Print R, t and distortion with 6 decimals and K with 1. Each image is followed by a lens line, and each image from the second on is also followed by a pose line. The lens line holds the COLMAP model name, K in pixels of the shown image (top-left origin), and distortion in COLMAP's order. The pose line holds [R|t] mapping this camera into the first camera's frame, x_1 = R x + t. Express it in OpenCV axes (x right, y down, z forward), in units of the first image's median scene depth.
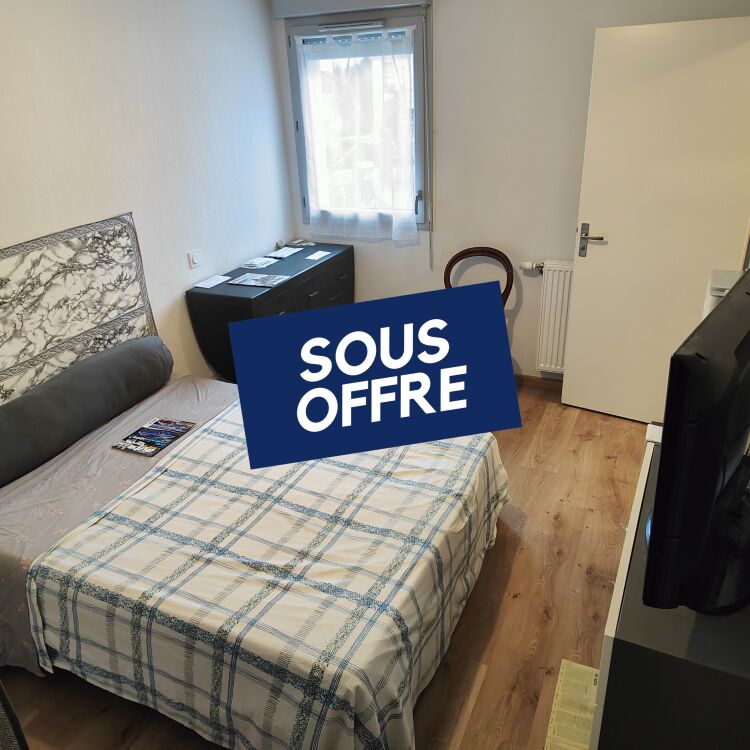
lens RADIAL K [[634.1, 0, 376.6], [0, 634.1, 376.8], [0, 0, 1]] dist [-0.001453, -0.013951]
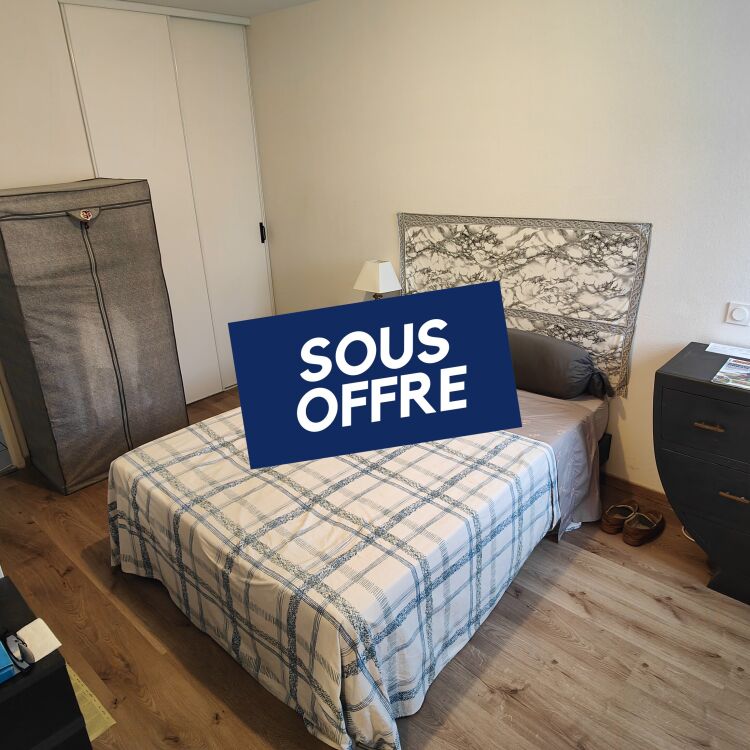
lens RADIAL K [[573.1, 0, 377.0], [0, 573.1, 373.9], [0, 0, 1]] dist [0.004147, -0.009065]
pose [[-0.292039, 0.405048, -0.866400, 0.525996], [-0.364111, 0.790587, 0.492336, -0.372969], [0.884385, 0.459248, -0.083400, 0.887042]]
